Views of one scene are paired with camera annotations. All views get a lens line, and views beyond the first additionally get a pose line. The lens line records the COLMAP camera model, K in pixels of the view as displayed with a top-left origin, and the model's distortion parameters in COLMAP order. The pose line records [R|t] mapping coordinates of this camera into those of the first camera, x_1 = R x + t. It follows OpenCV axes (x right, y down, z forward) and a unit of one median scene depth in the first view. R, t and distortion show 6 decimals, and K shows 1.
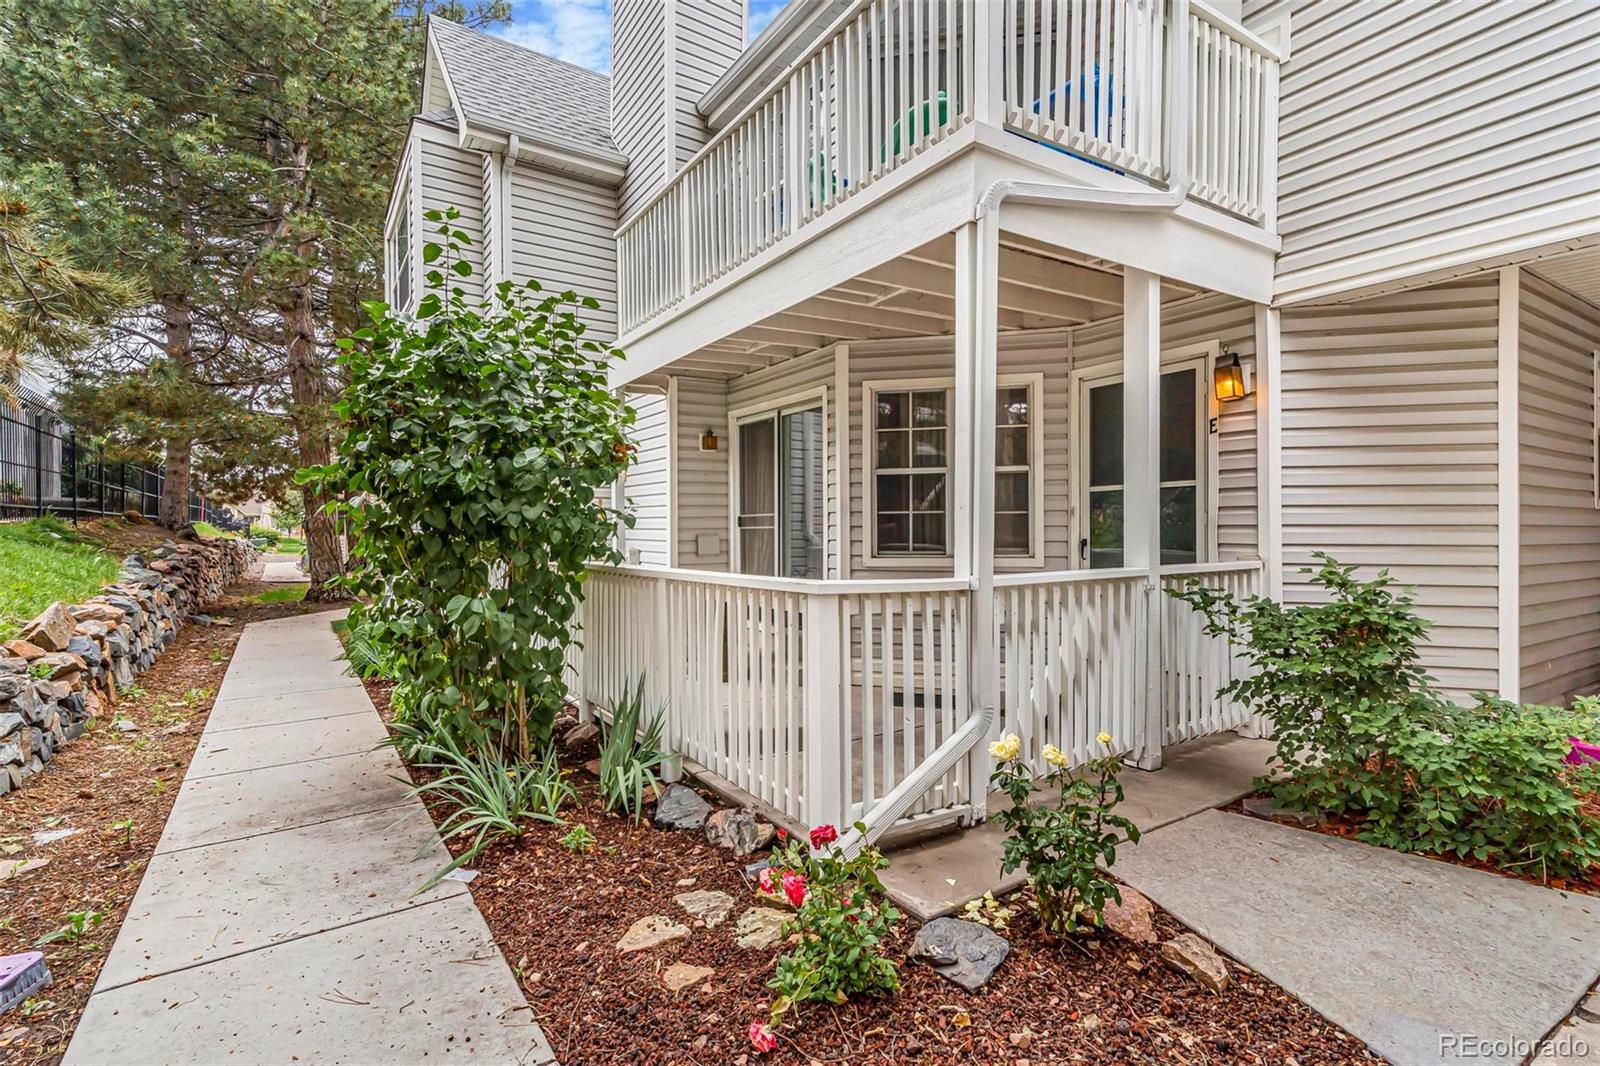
lens RADIAL K [[767.6, 0, 800.0], [0, 767.6, 533.0], [0, 0, 1]] dist [0.000254, 0.000001]
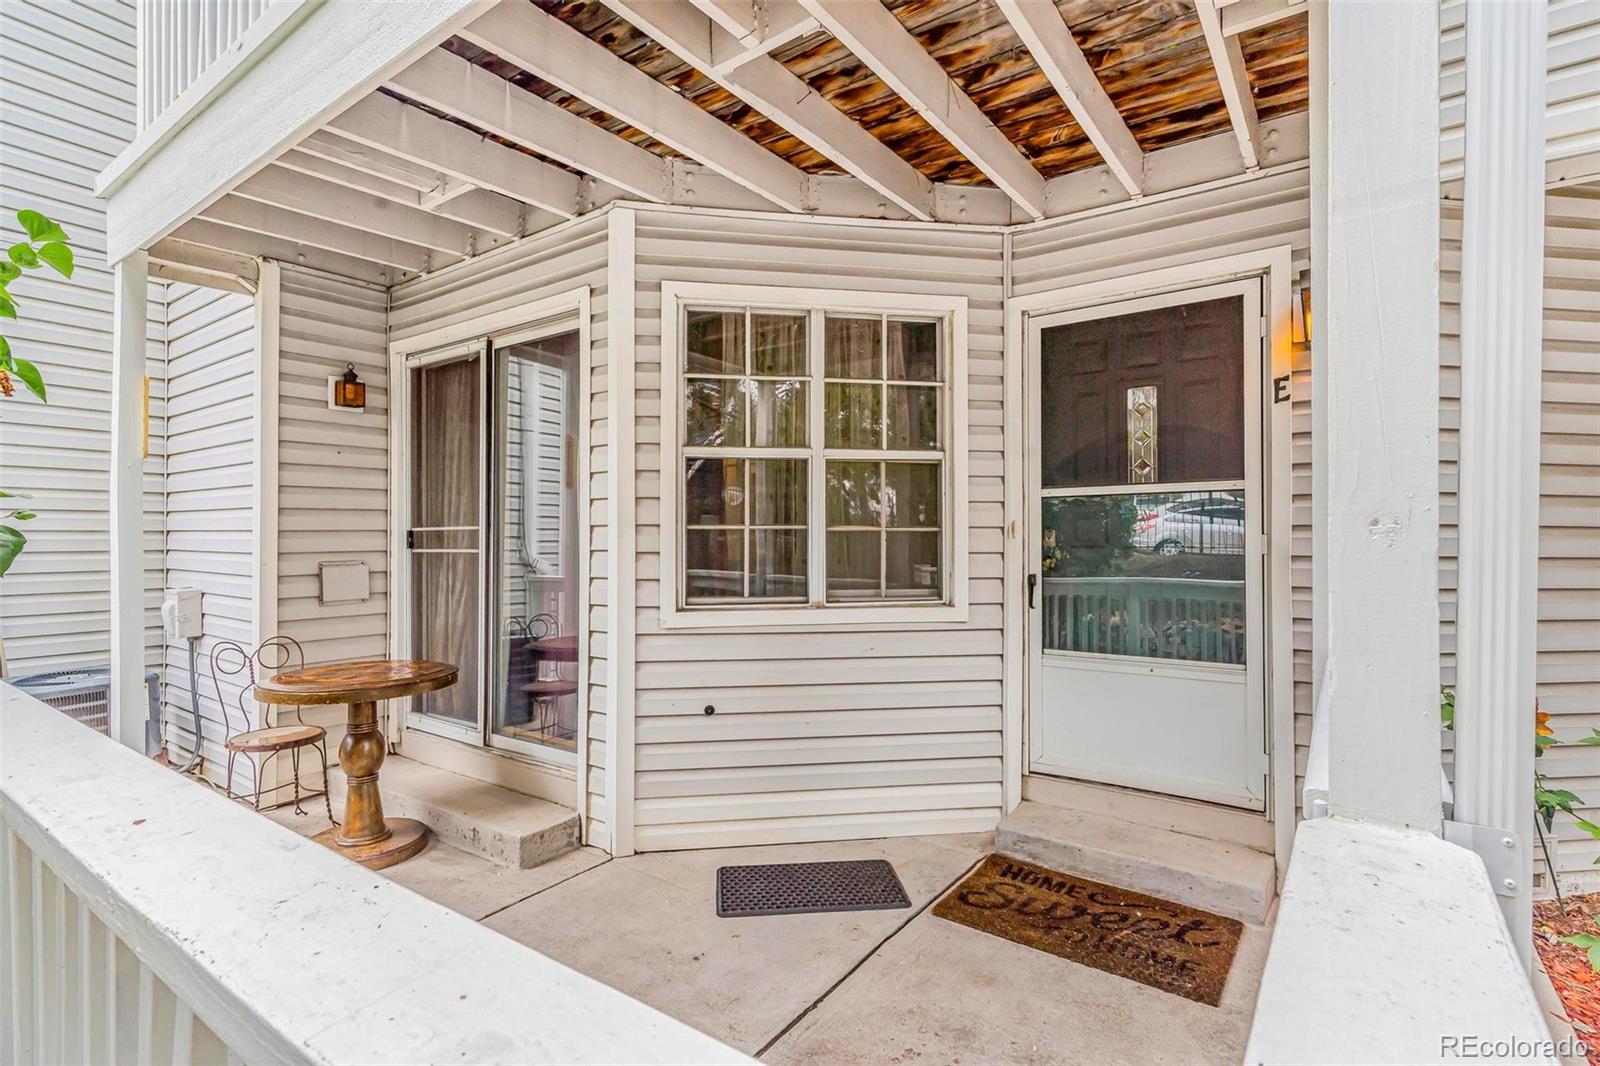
lens RADIAL K [[778.1, 0, 800.0], [0, 778.1, 533.0], [0, 0, 1]] dist [-0.000426, 0.000108]
pose [[0.932544, 0.007201, 0.360984, -0.022259], [-0.001896, 0.999885, -0.015048, -0.013890], [-0.361051, 0.013348, 0.932451, 0.442910]]
